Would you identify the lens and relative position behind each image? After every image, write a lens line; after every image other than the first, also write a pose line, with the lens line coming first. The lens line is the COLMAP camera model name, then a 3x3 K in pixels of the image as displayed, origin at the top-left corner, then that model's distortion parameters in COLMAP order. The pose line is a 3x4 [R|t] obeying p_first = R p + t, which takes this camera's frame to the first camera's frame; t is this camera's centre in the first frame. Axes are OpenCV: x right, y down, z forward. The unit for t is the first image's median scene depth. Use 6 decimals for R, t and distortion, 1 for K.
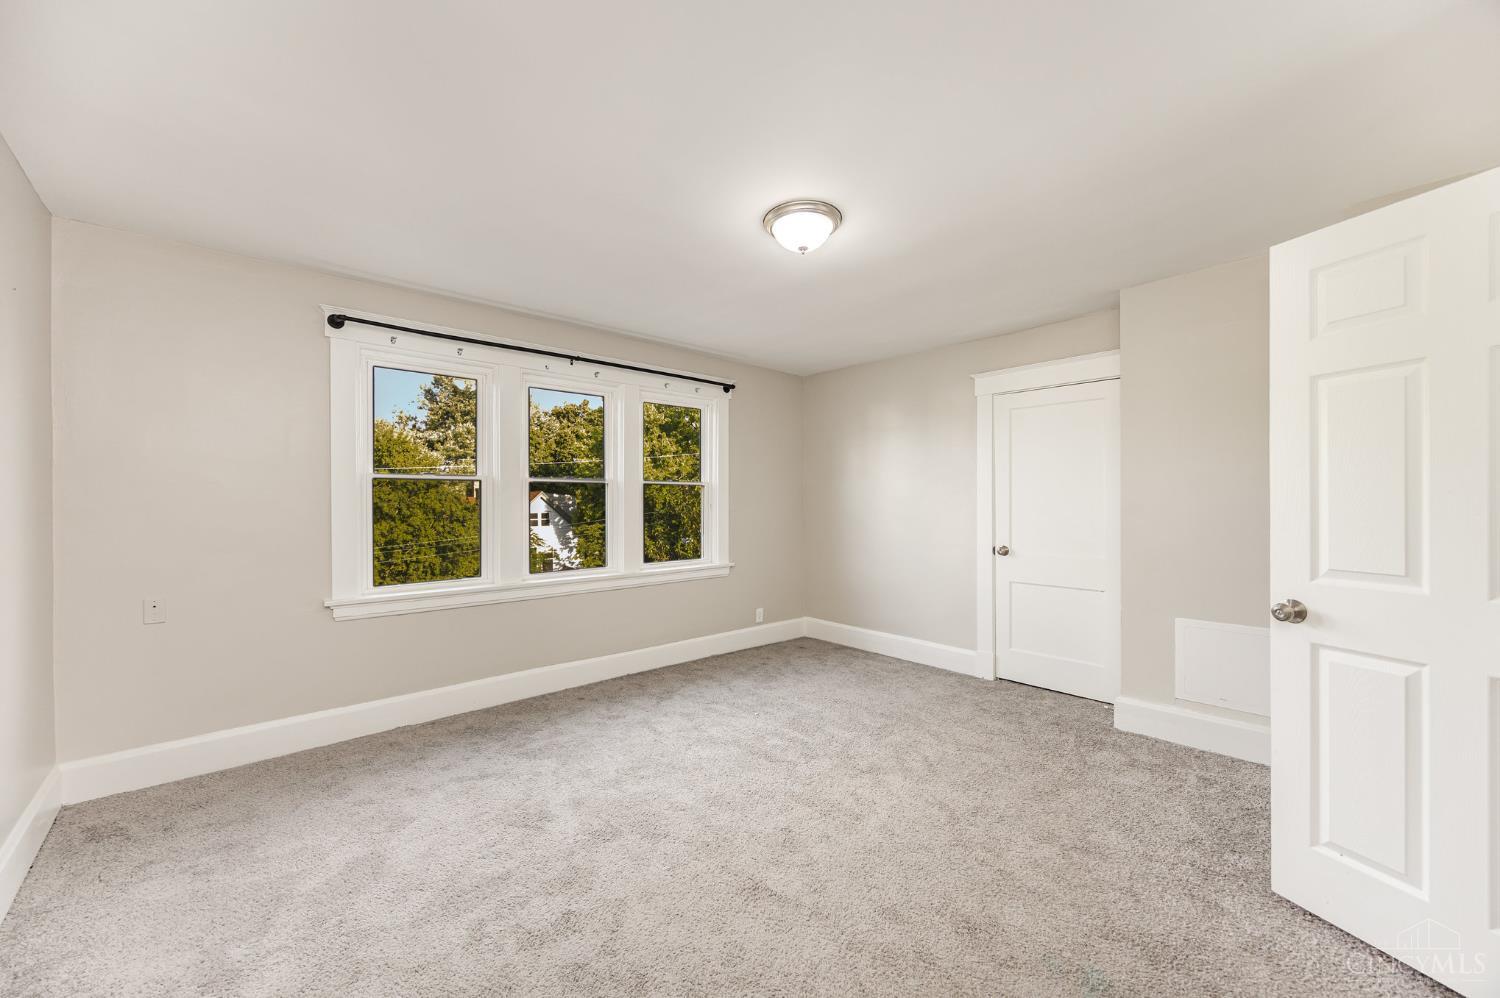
lens RADIAL K [[600.6, 0, 750.0], [0, 600.6, 499.0], [0, 0, 1]] dist [-0.002371, -0.000196]
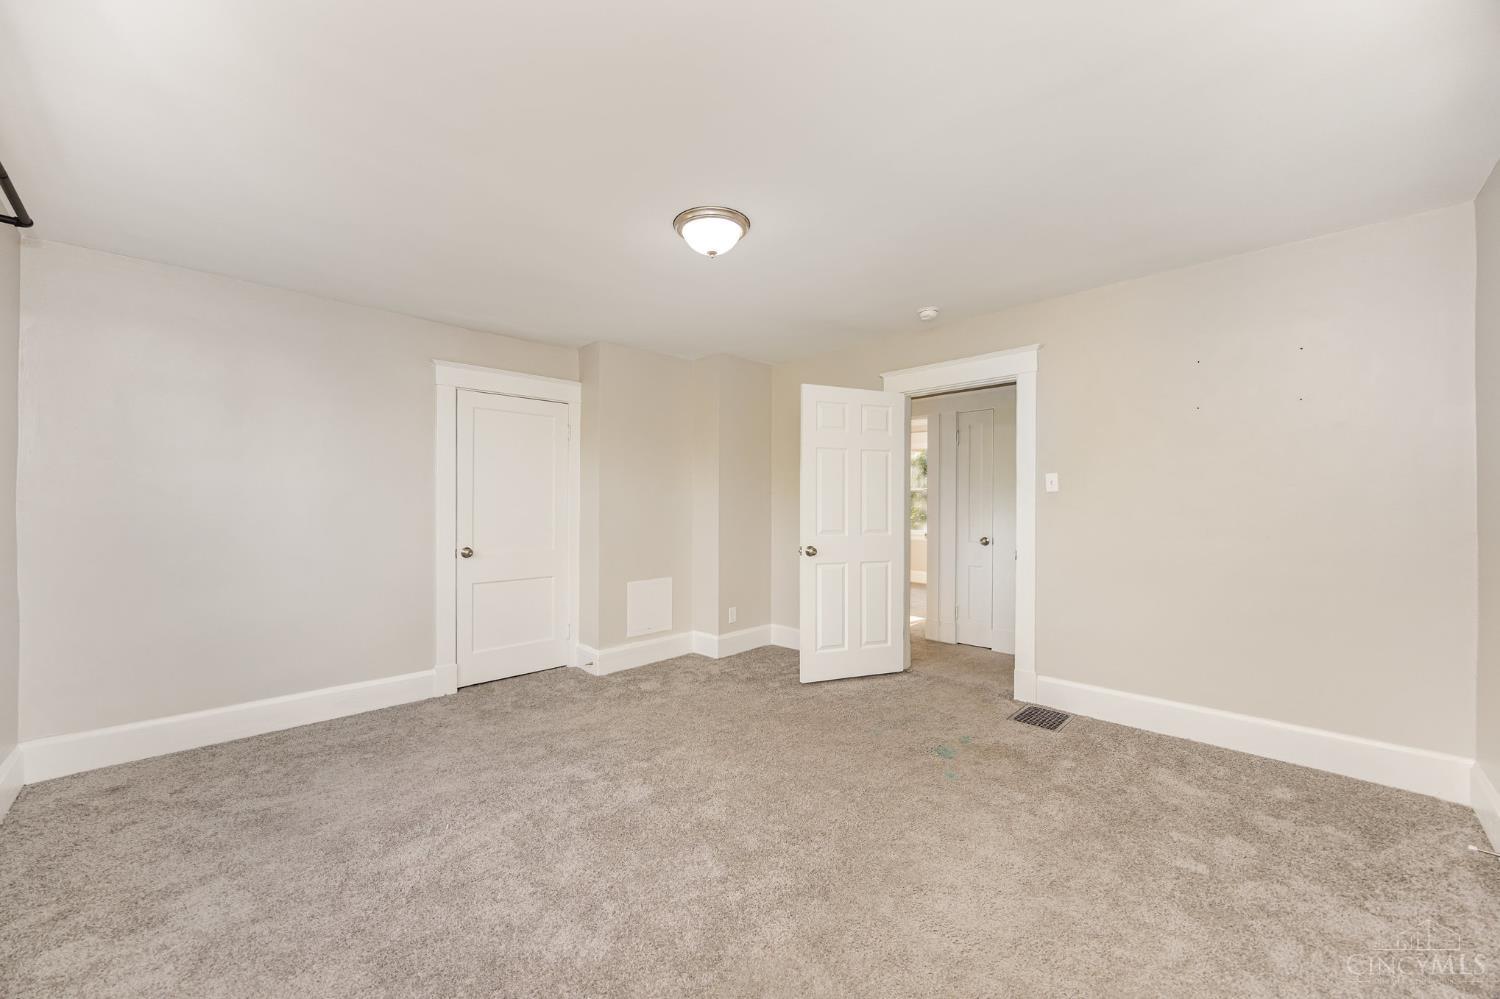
lens RADIAL K [[591.6, 0, 765.9], [0, 591.6, 503.4], [0, 0, 1]] dist [0.000857, 0.000190]
pose [[-0.090312, 0.000564, 0.995913, -0.636499], [-0.004139, 0.999991, -0.000942, 0.007786], [-0.995905, -0.004207, -0.090309, 0.691846]]
